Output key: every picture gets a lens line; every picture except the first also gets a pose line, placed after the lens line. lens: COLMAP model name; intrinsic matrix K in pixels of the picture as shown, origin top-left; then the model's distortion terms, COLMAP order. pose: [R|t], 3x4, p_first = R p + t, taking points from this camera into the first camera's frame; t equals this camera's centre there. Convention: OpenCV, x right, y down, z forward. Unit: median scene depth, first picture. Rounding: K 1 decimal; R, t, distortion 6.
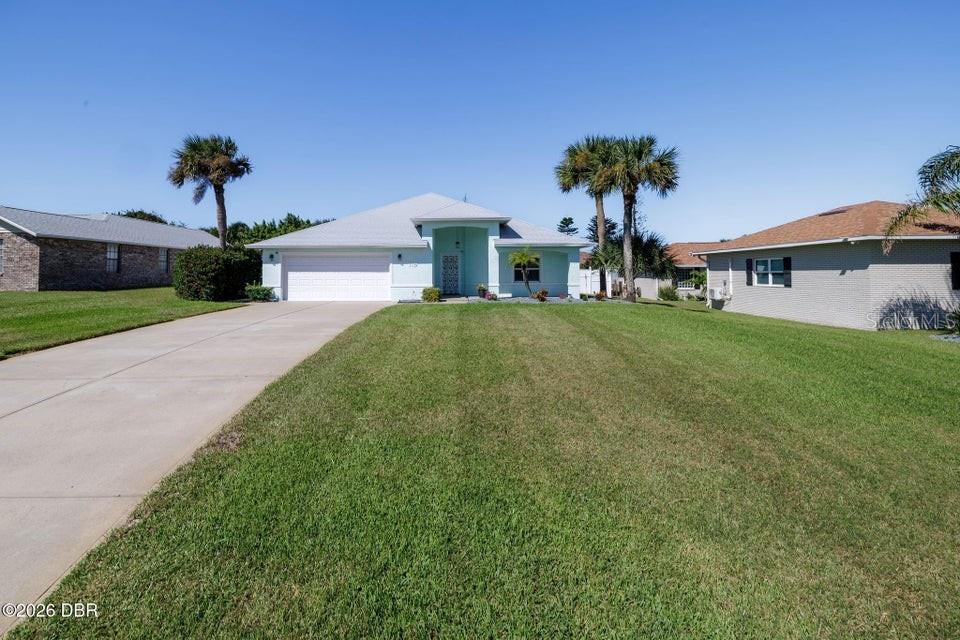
lens RADIAL K [[413.4, 0, 436.0], [0, 413.4, 271.0], [0, 0, 1]] dist [0.001035, -0.000101]
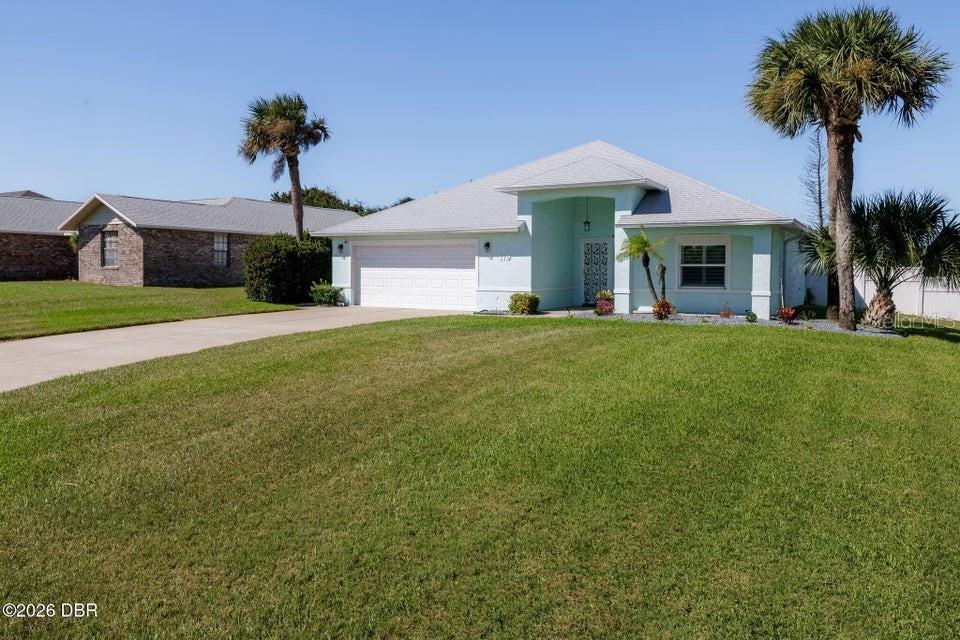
lens RADIAL K [[683.6, 0, 480.0], [0, 683.6, 320.0], [0, 0, 1]] dist [0.002968, 0.001639]
pose [[0.883312, 0.042171, -0.466884, 0.429331], [-0.005867, 0.996862, 0.078941, -0.002257], [0.468748, -0.066990, 0.880788, -0.006054]]
